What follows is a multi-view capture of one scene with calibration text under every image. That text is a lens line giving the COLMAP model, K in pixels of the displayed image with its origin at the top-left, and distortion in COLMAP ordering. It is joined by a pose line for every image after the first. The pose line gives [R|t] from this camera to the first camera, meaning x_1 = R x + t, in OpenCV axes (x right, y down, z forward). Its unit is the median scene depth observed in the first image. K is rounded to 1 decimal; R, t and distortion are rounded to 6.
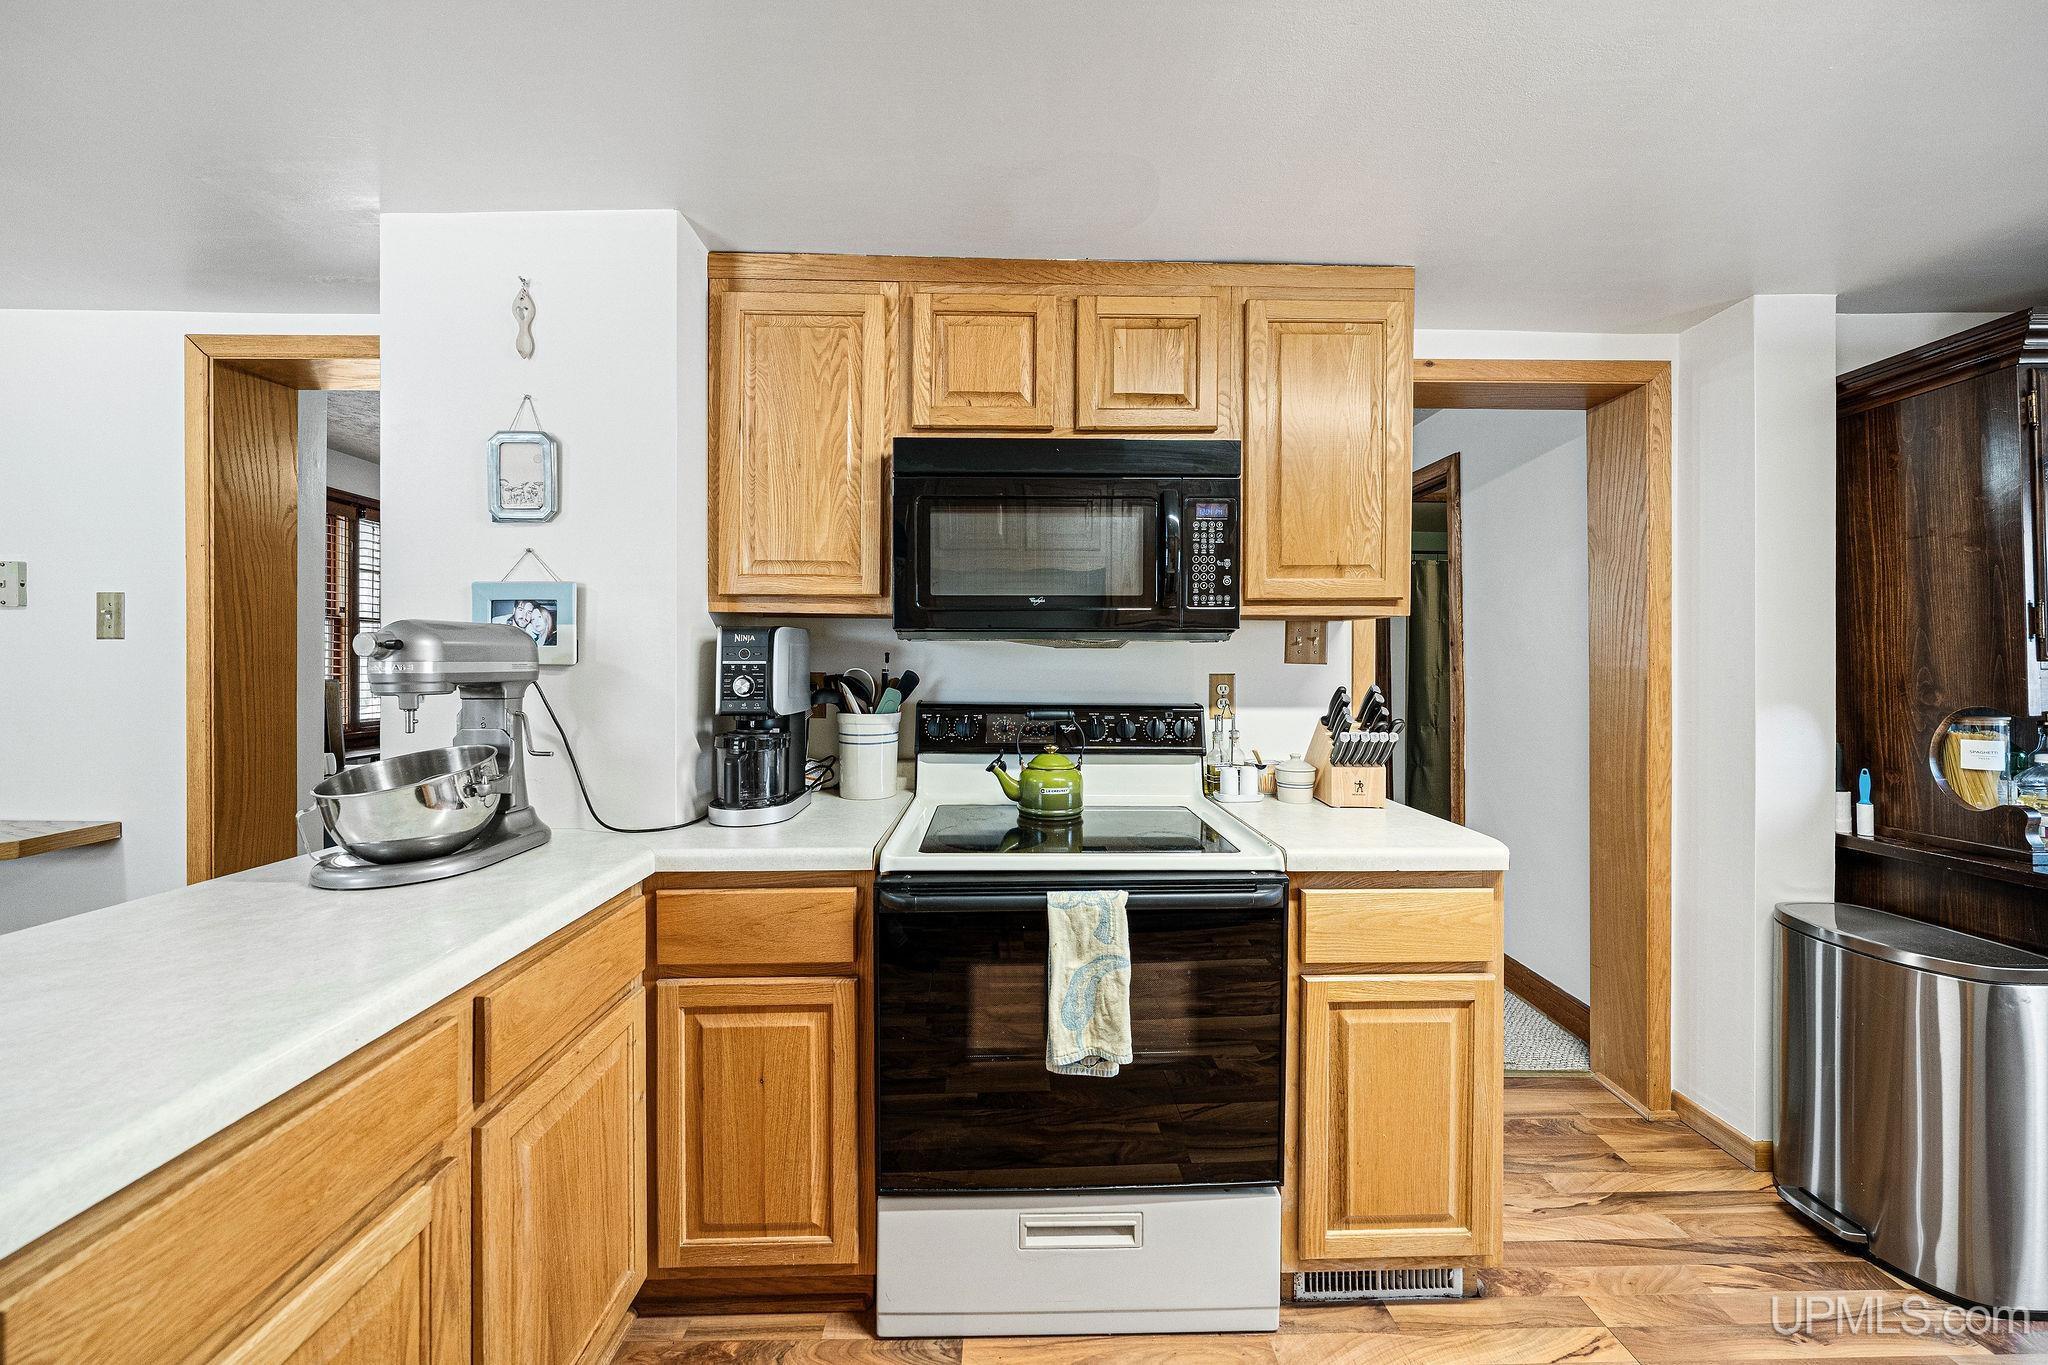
lens RADIAL K [[715.0, 0, 1020.7], [0, 715.0, 657.2], [0, 0, 1]] dist [-0.003218, -0.000040]
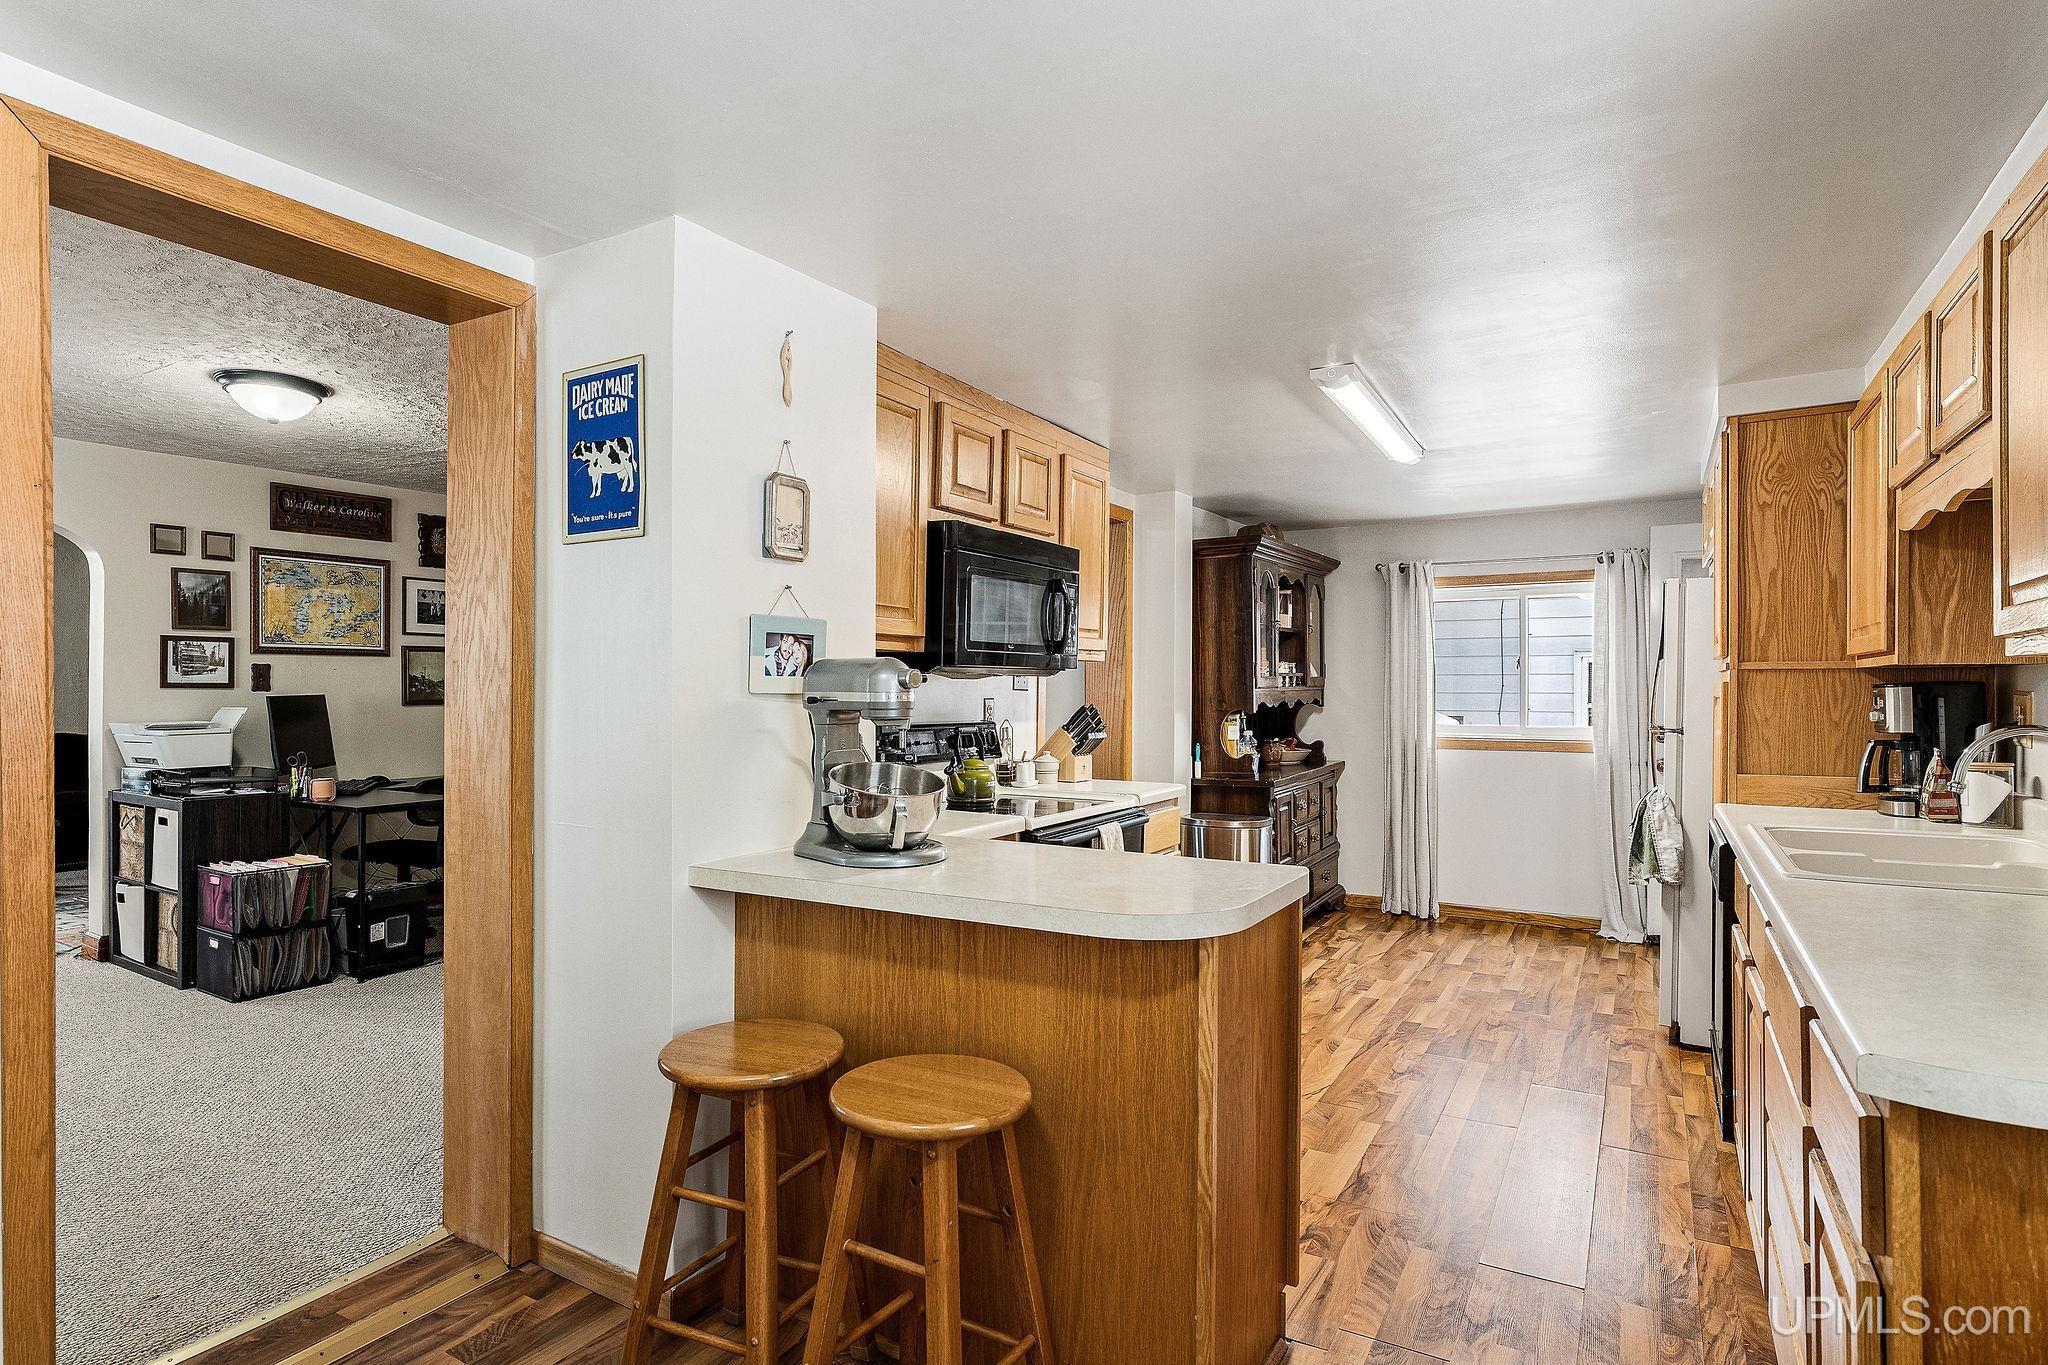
lens RADIAL K [[1070.1, 0, 1026.2], [0, 1070.1, 695.8], [0, 0, 1]] dist [-0.002912, 0.000809]
pose [[0.517852, -0.007315, 0.855439, -1.755340], [-0.008214, 0.999875, 0.013523, -0.010830], [-0.855431, -0.014029, 0.517727, -0.126712]]
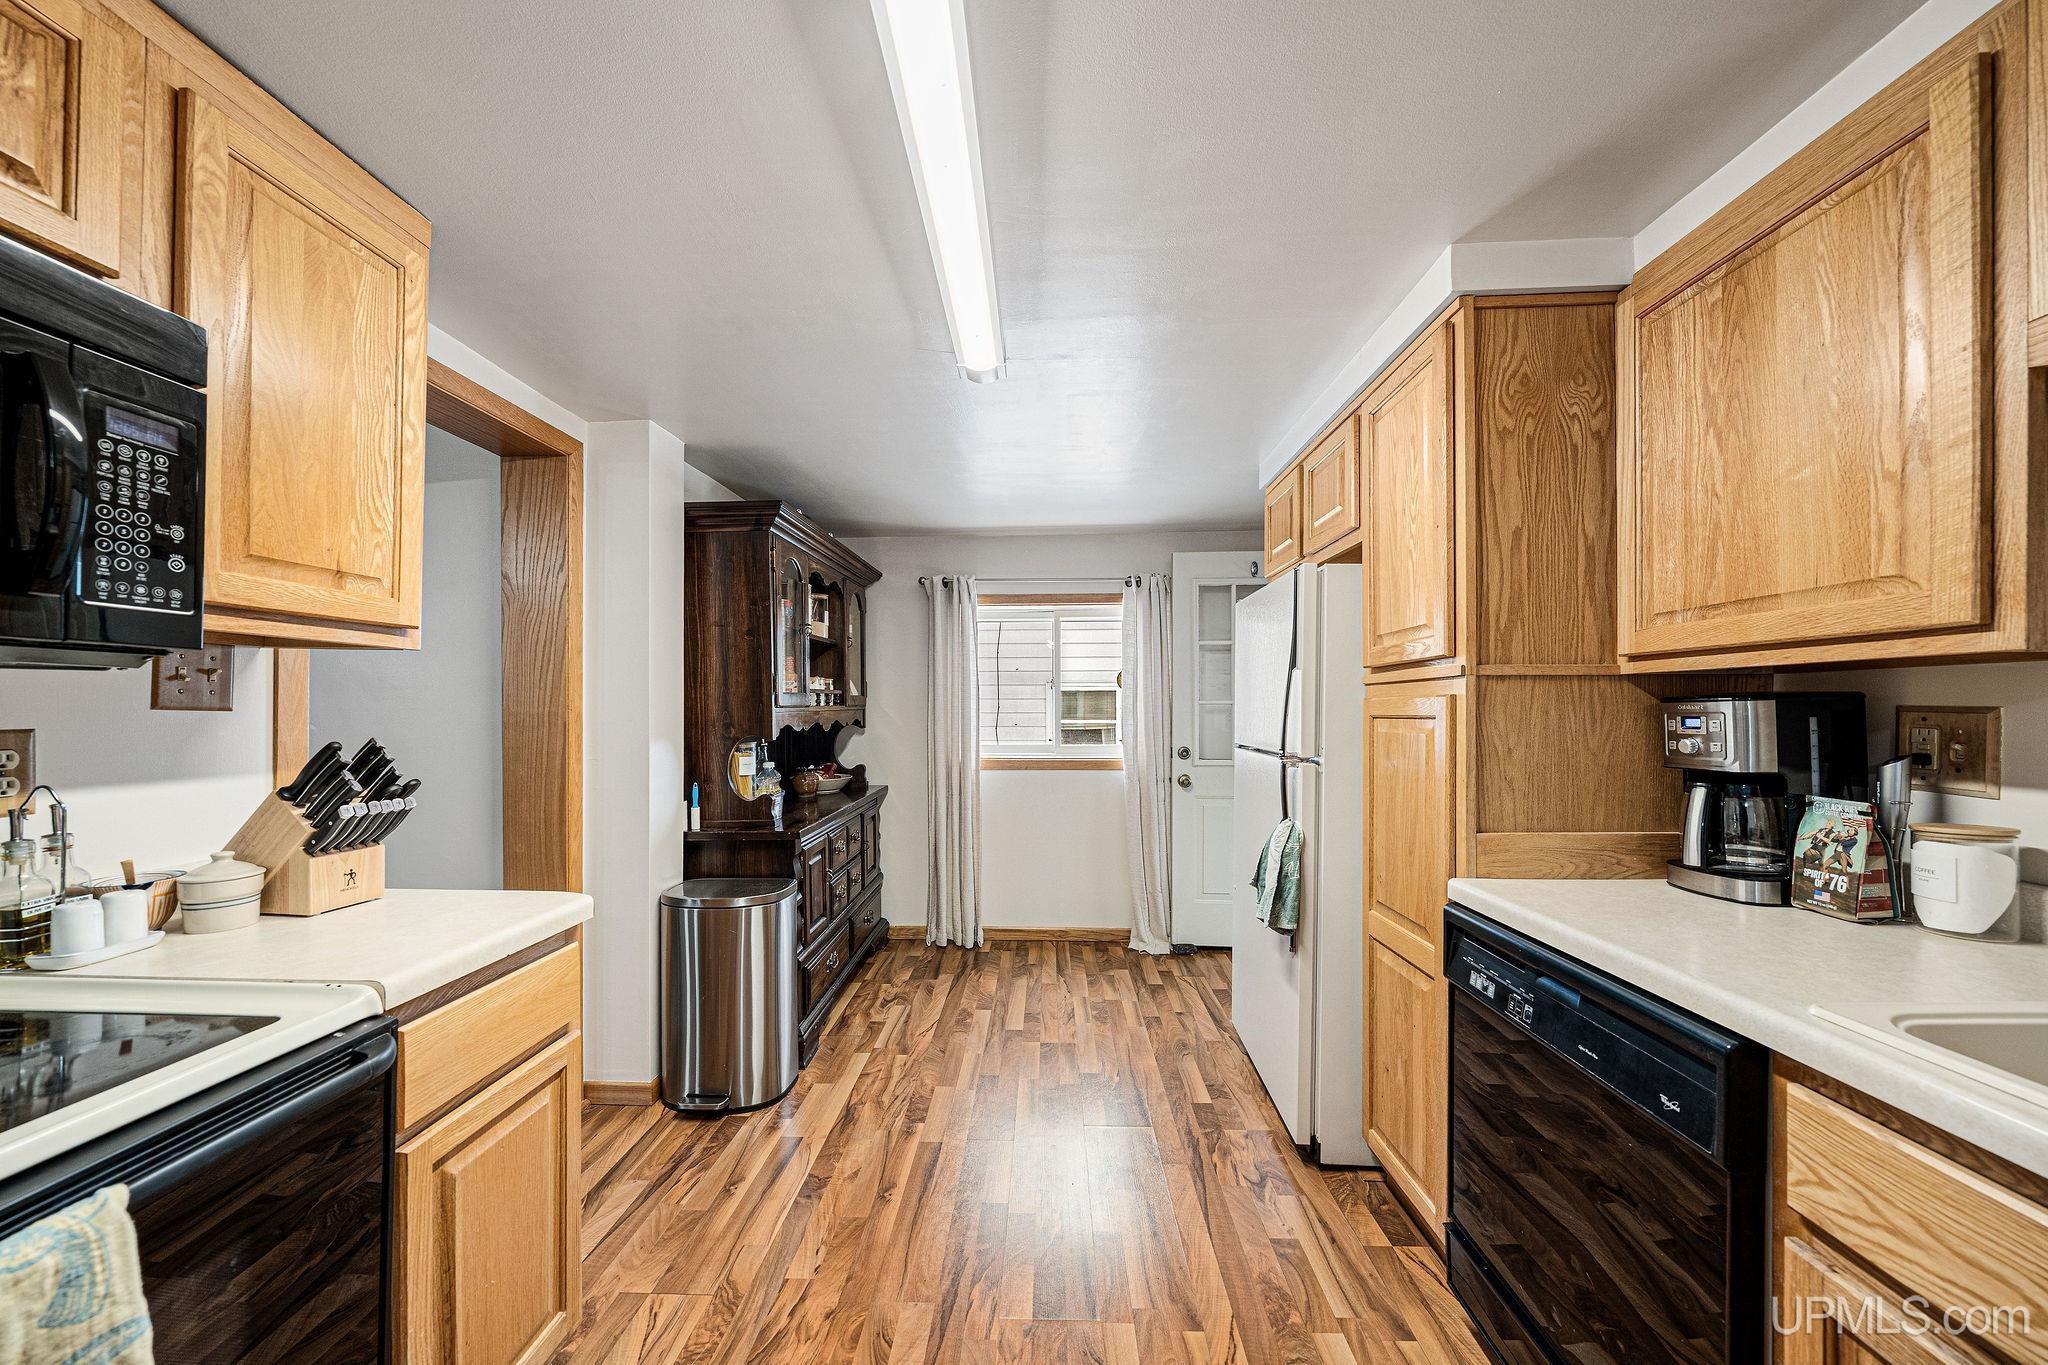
lens RADIAL K [[715.0, 0, 1022.5], [0, 715.0, 710.8], [0, 0, 1]] dist [-0.003218, -0.000040]
pose [[0.060086, -0.002776, 0.998189, -0.231408], [-0.008132, 0.999962, 0.003270, 0.002007], [-0.998160, -0.008313, 0.060062, 0.291287]]
